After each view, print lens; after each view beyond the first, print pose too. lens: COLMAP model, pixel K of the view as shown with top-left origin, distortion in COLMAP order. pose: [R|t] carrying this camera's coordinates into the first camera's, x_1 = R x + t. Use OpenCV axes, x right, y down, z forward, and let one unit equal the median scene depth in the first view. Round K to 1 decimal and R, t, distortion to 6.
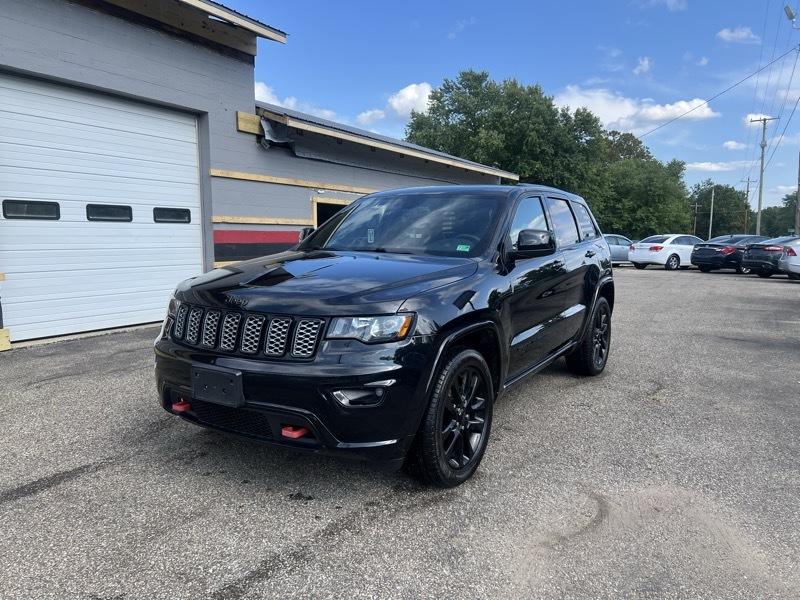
lens RADIAL K [[624.0, 0, 402.3], [0, 624.0, 302.2], [0, 0, 1]] dist [0.043695, -0.037988]
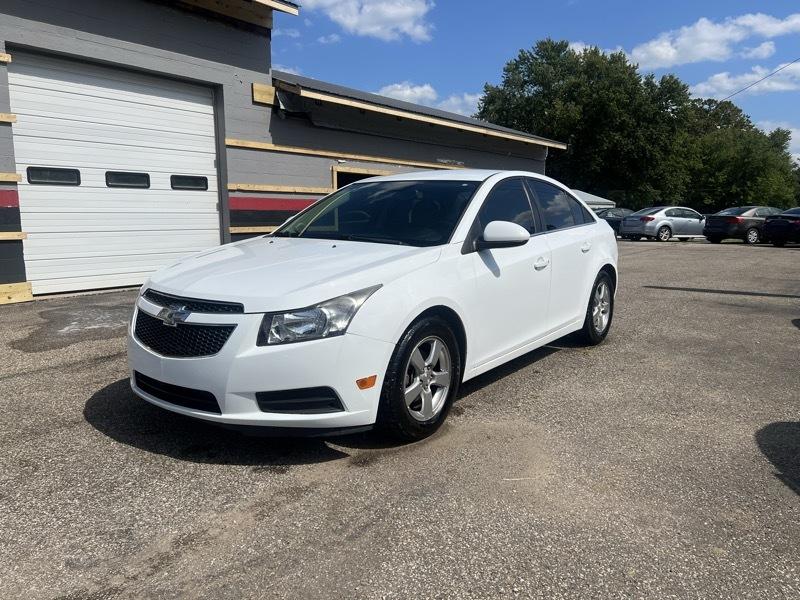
lens RADIAL K [[624.0, 0, 397.7], [0, 624.0, 298.4], [0, 0, 1]] dist [0.043695, -0.037988]
pose [[0.990684, 0.015207, -0.135328, 0.113229], [-0.011312, 0.999501, 0.029504, 0.019614], [0.135709, -0.027698, 0.990361, -0.014367]]
